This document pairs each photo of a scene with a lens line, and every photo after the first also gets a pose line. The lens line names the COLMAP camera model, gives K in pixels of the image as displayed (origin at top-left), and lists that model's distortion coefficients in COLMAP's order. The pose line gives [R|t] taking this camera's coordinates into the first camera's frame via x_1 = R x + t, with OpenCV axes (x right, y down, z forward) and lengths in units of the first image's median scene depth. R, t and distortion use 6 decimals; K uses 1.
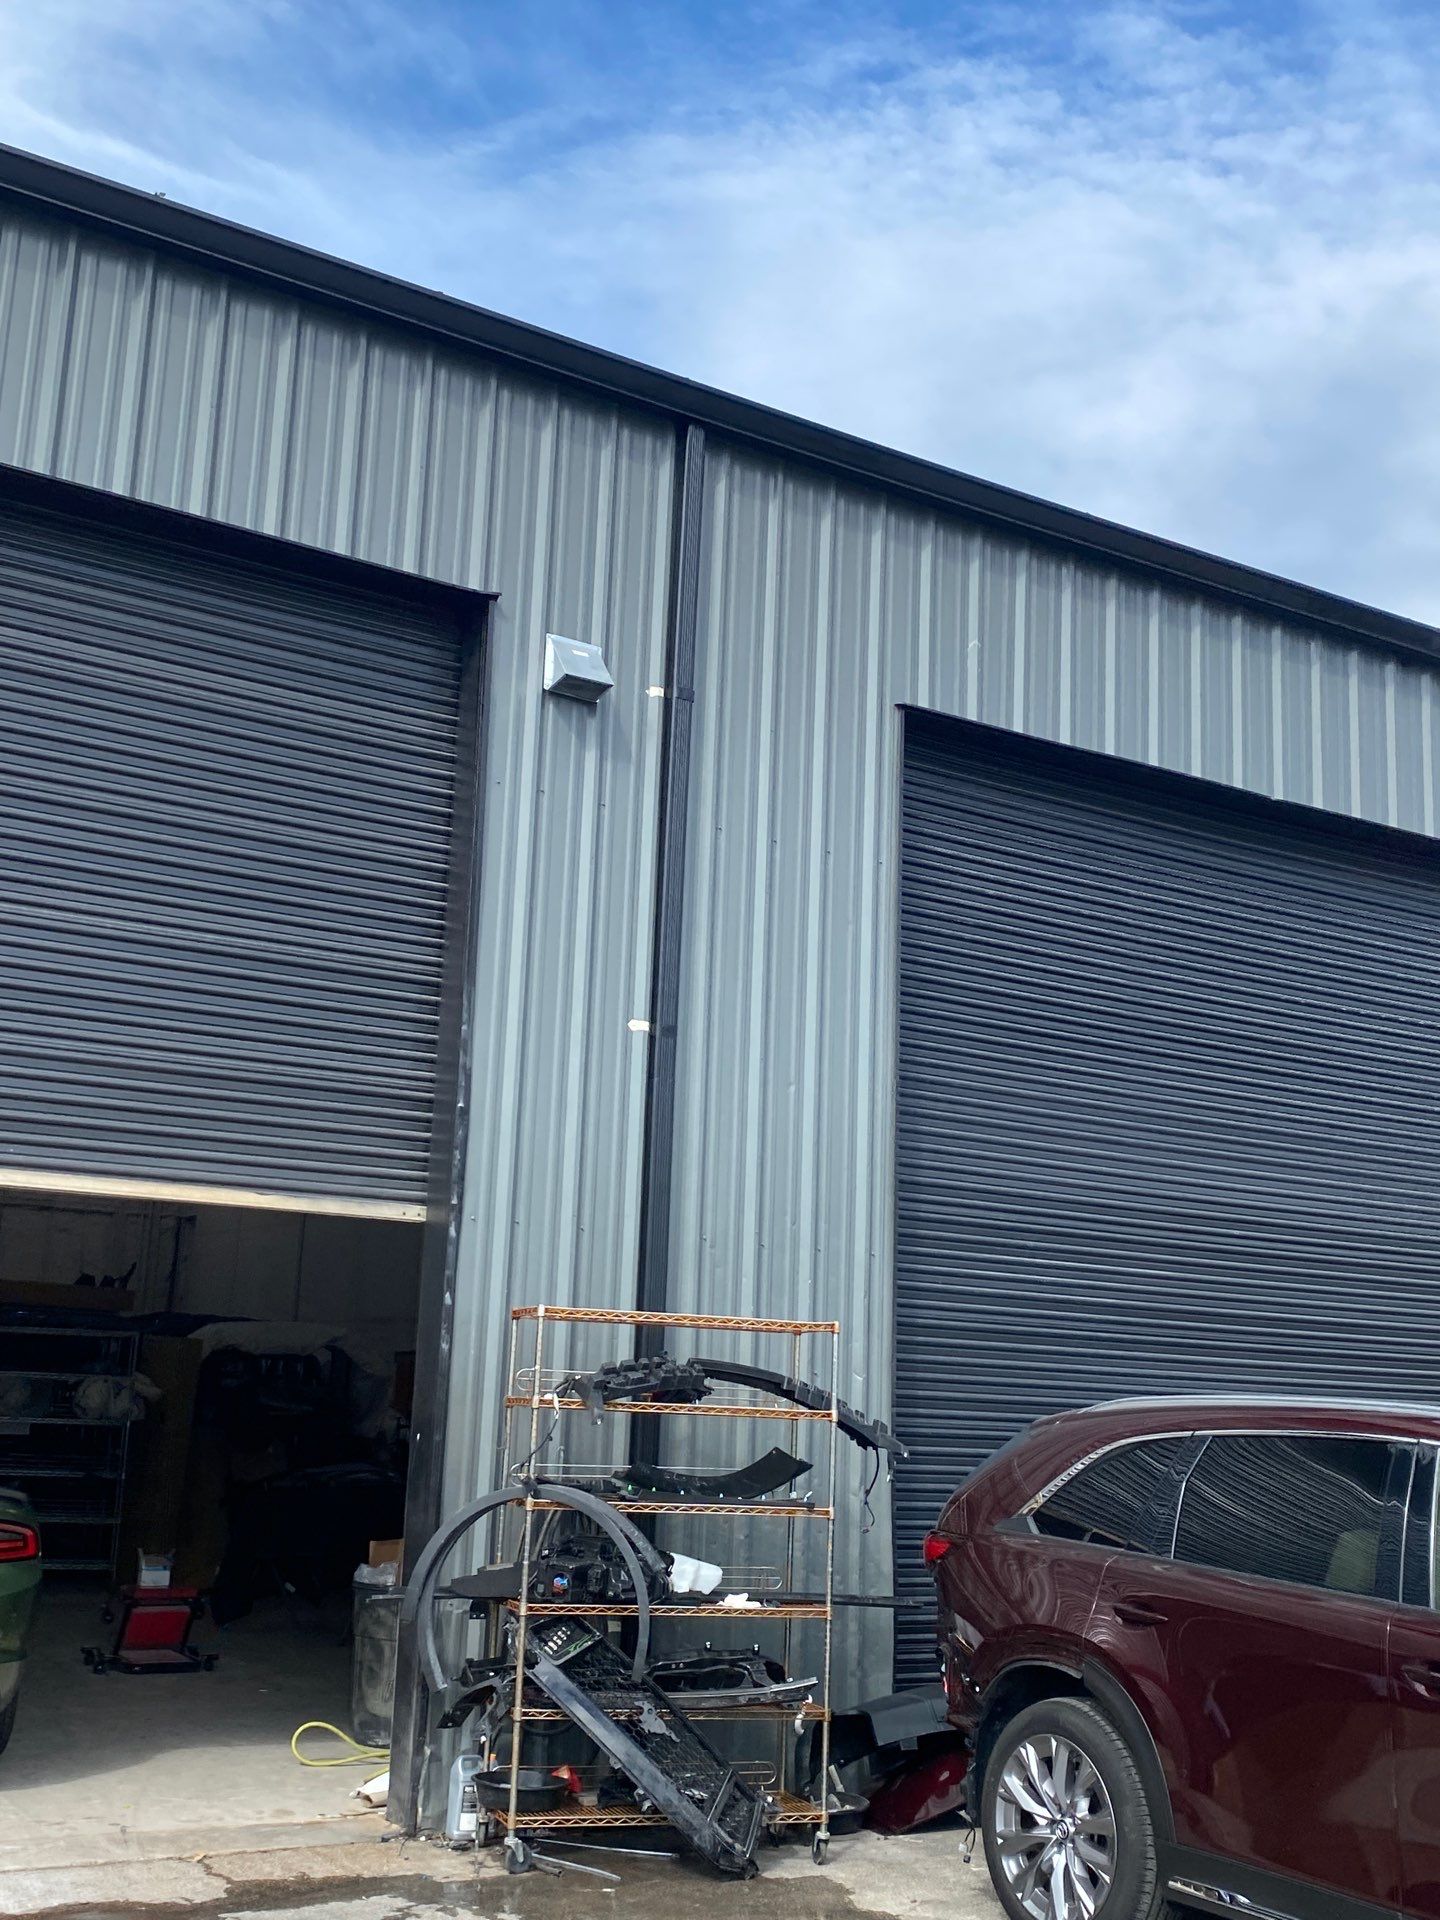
lens RADIAL K [[2021.9, 0, 718.3], [0, 2021.9, 922.0], [0, 0, 1]] dist [-0.000039, -0.027695]
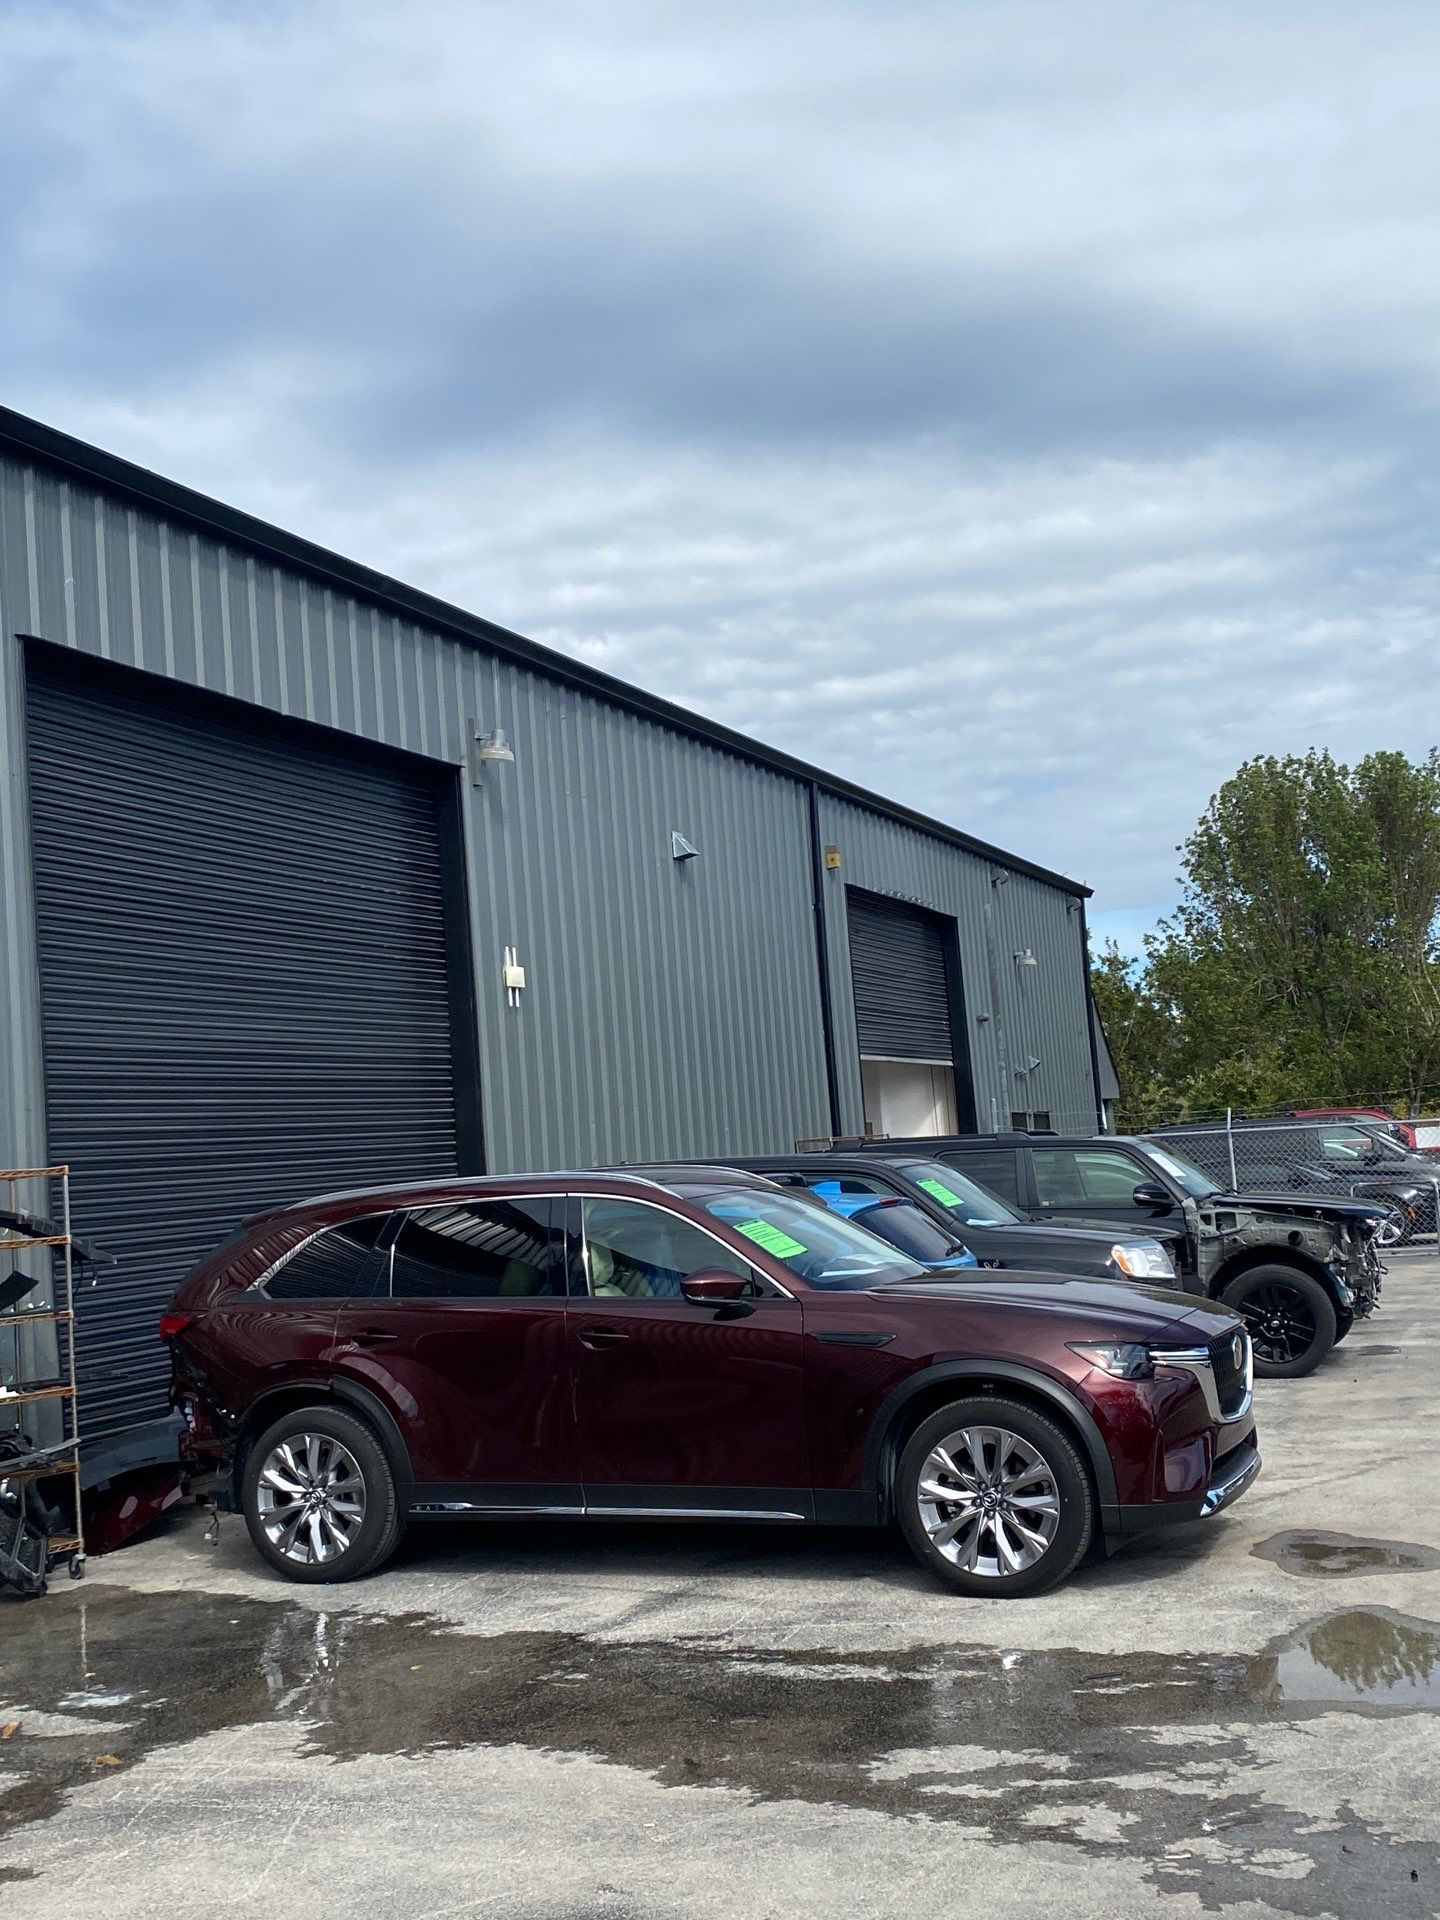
lens RADIAL K [[1867.2, 0, 720.0], [0, 1867.2, 960.0], [0, 0, 1]] dist [-0.023324, -0.030202]
pose [[0.820083, -0.041780, 0.570718, -0.320254], [-0.018221, 0.994919, 0.099017, -0.057364], [-0.571955, -0.091601, 0.815155, -0.185590]]
